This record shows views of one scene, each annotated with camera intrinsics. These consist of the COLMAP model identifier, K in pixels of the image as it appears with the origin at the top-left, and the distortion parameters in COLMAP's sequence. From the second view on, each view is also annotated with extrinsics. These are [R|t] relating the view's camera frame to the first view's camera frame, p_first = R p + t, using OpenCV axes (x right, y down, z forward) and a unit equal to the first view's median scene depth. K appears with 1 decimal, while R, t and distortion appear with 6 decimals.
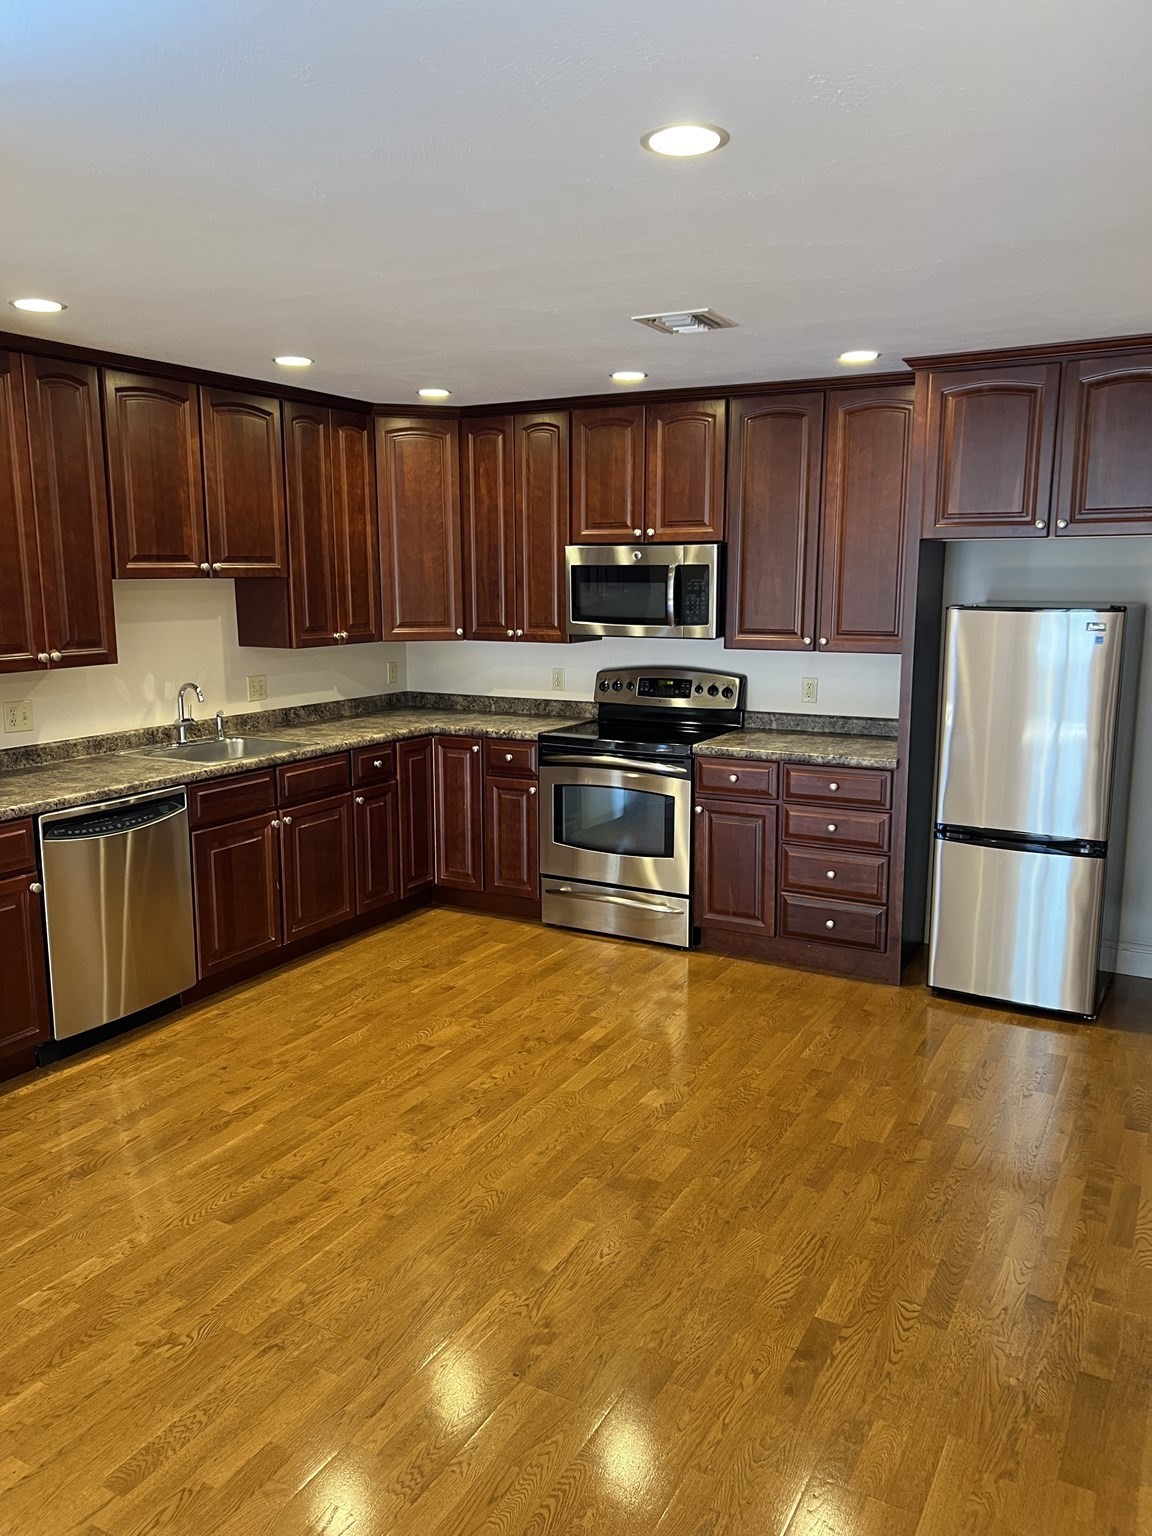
lens RADIAL K [[1151.5, 0, 572.2], [0, 1151.5, 765.5], [0, 0, 1]] dist [0.046348, -0.002027]
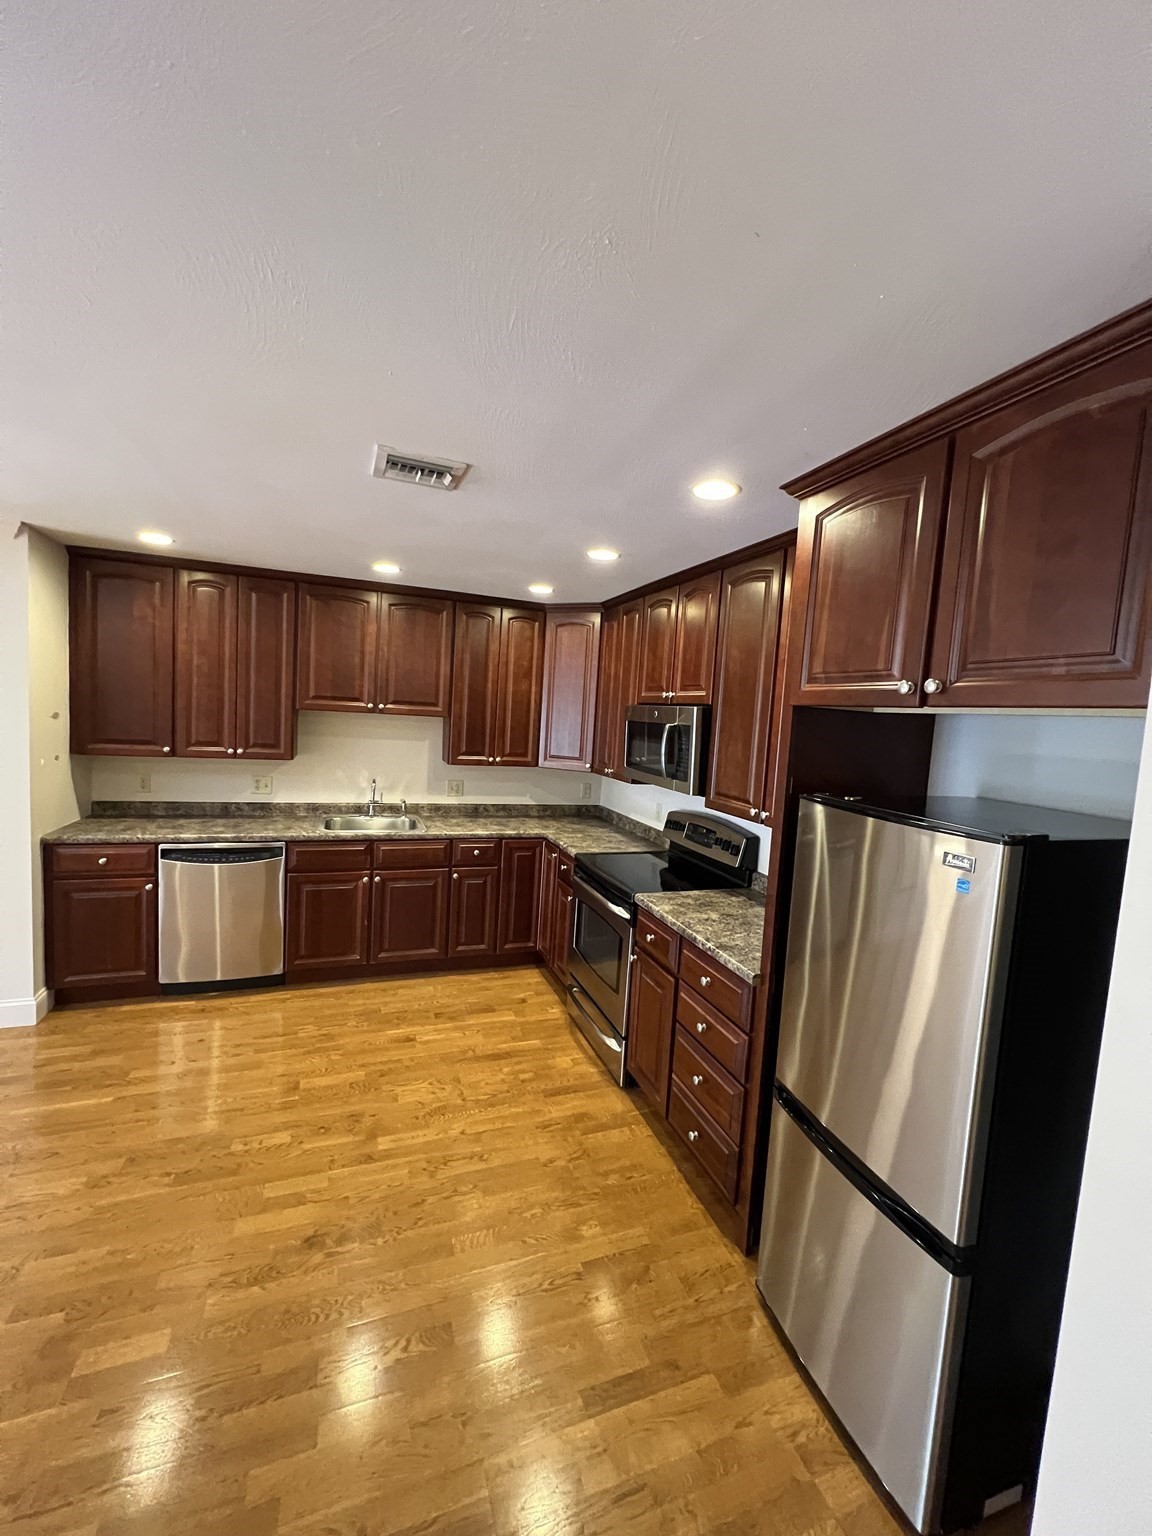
lens RADIAL K [[613.2, 0, 578.1], [0, 613.2, 765.0], [0, 0, 1]] dist [-0.002126, 0.000254]
pose [[0.758401, 0.103204, -0.643565, 0.412154], [-0.170313, 0.984459, -0.042833, -0.100518], [0.629143, 0.142092, 0.764192, 0.532404]]
